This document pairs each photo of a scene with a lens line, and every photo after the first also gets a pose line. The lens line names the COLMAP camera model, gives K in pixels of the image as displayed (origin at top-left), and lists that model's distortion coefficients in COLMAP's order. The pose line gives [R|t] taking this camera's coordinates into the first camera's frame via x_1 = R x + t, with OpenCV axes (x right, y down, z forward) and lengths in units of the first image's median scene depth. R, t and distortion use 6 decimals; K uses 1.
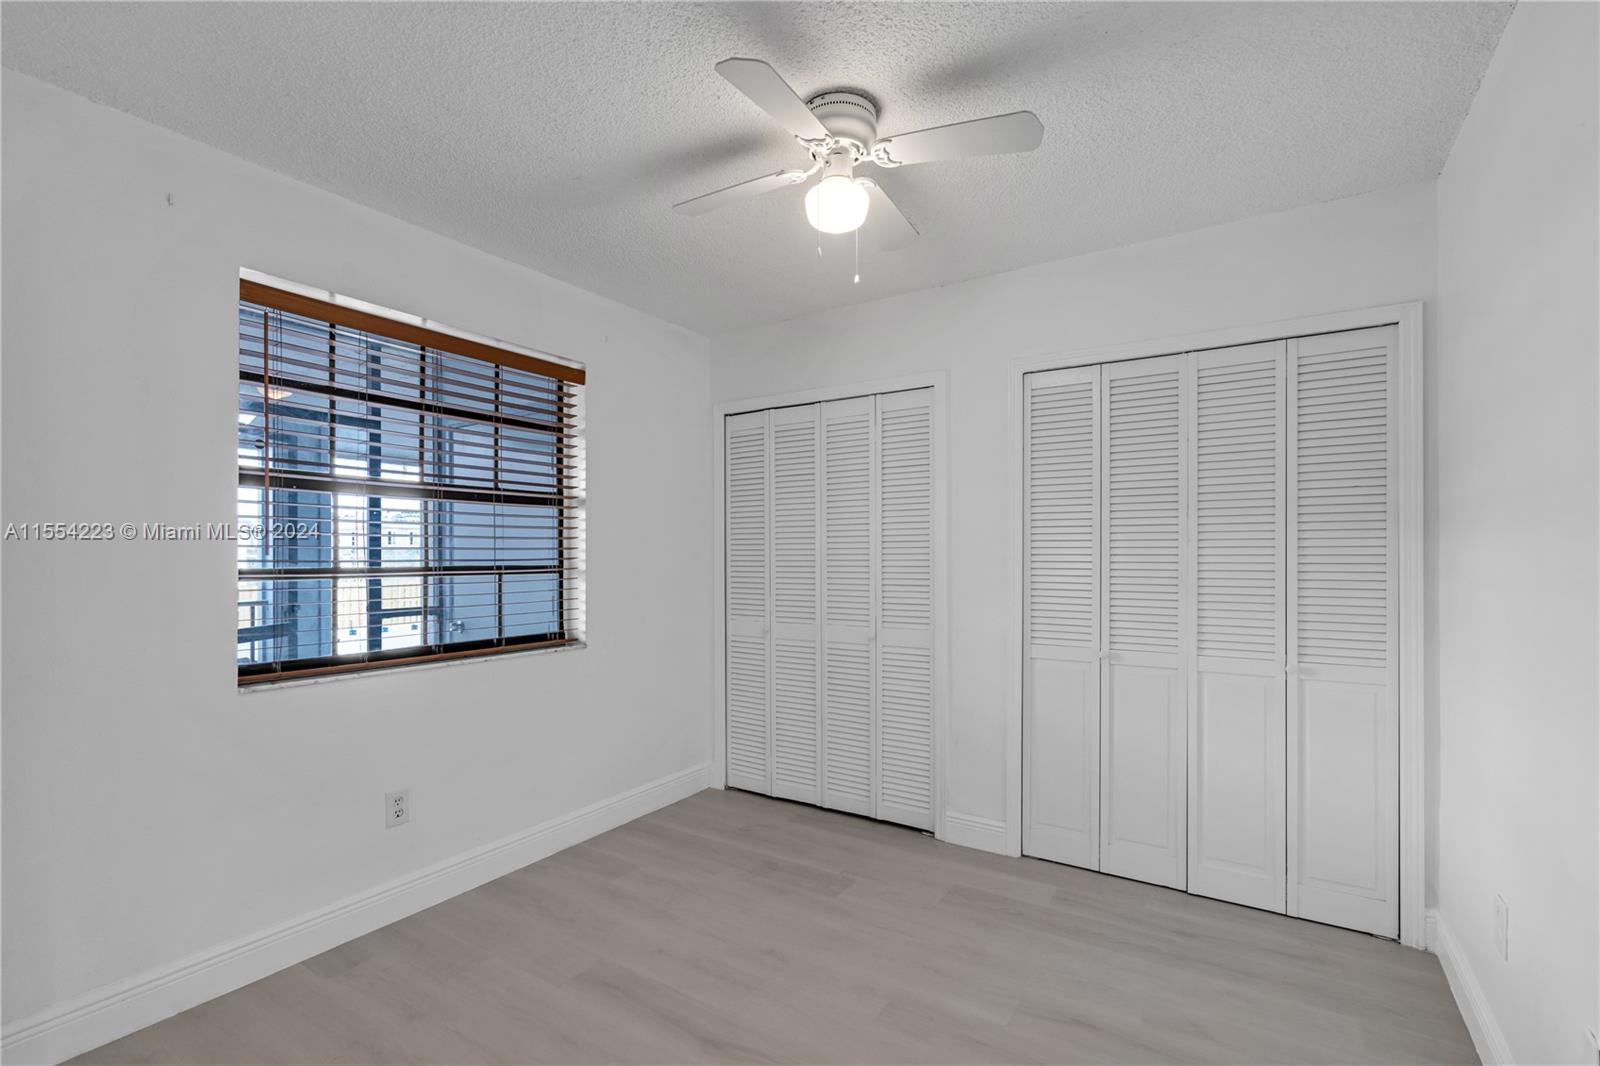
lens RADIAL K [[727.0, 0, 797.0], [0, 727.0, 544.6], [0, 0, 1]] dist [-0.004842, 0.000790]
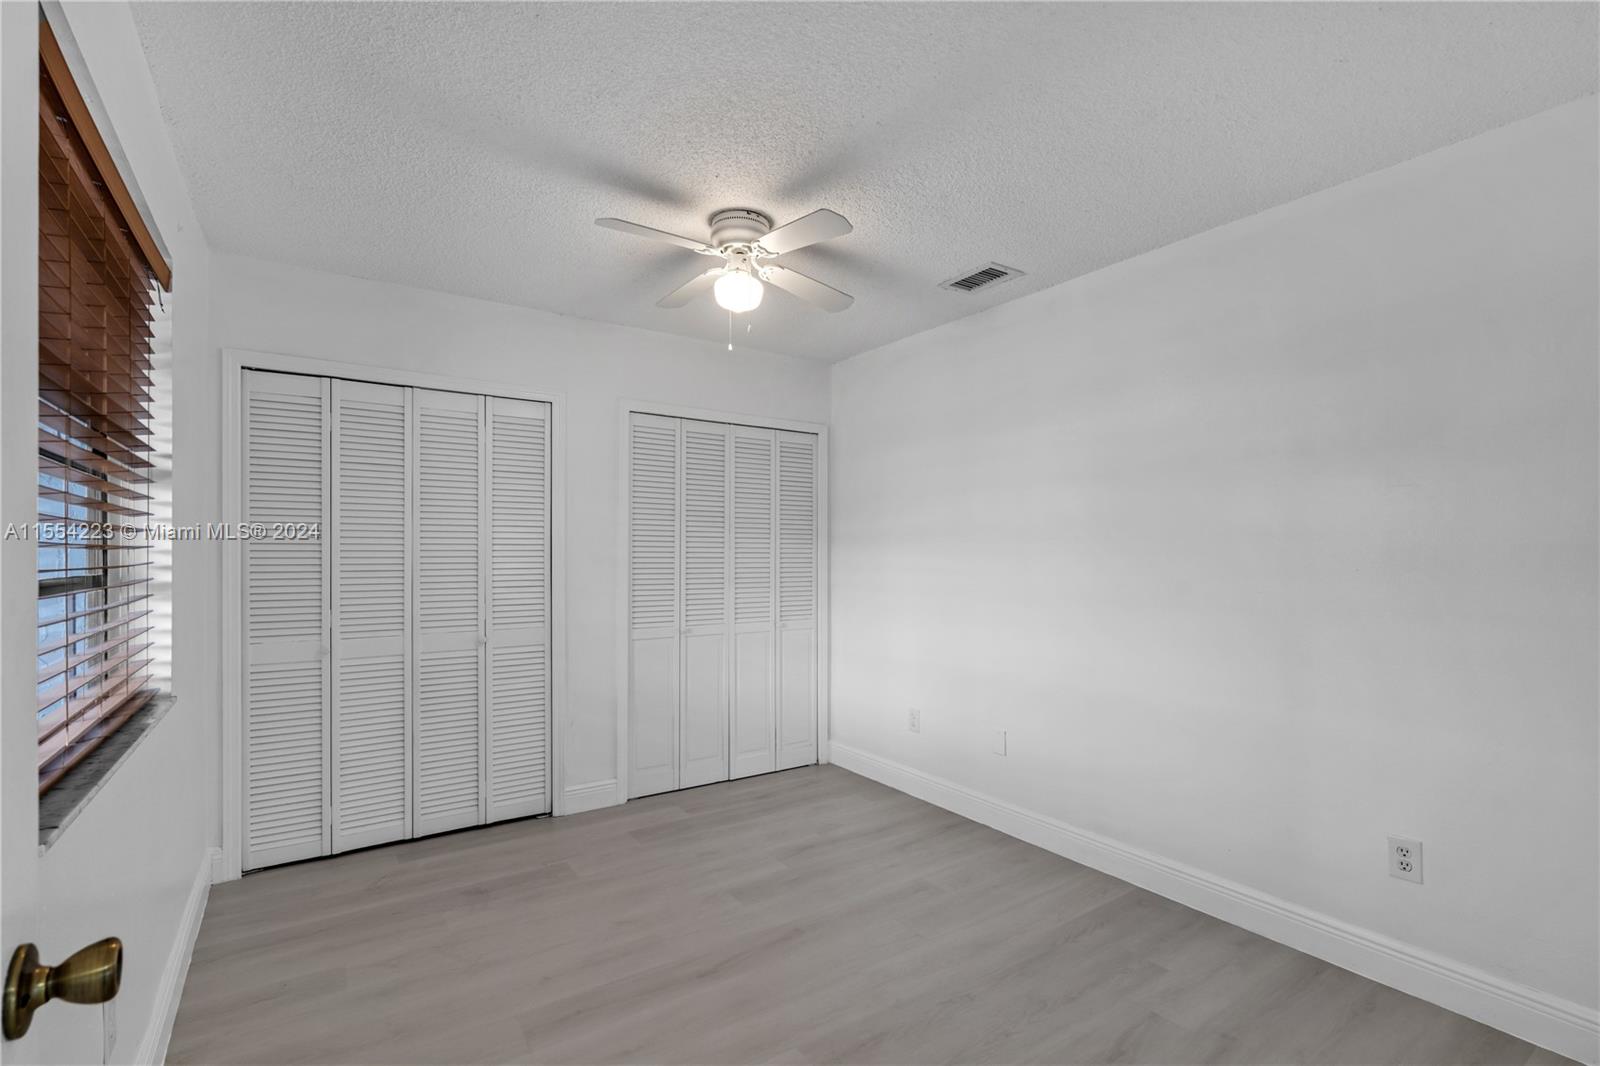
lens RADIAL K [[727.0, 0, 795.6], [0, 727.0, 546.2], [0, 0, 1]] dist [-0.004842, 0.000790]
pose [[0.378437, 0.012853, 0.925538, -0.749415], [-0.015701, 0.999849, -0.007465, -0.000659], [-0.925494, -0.011707, 0.378582, 0.275753]]
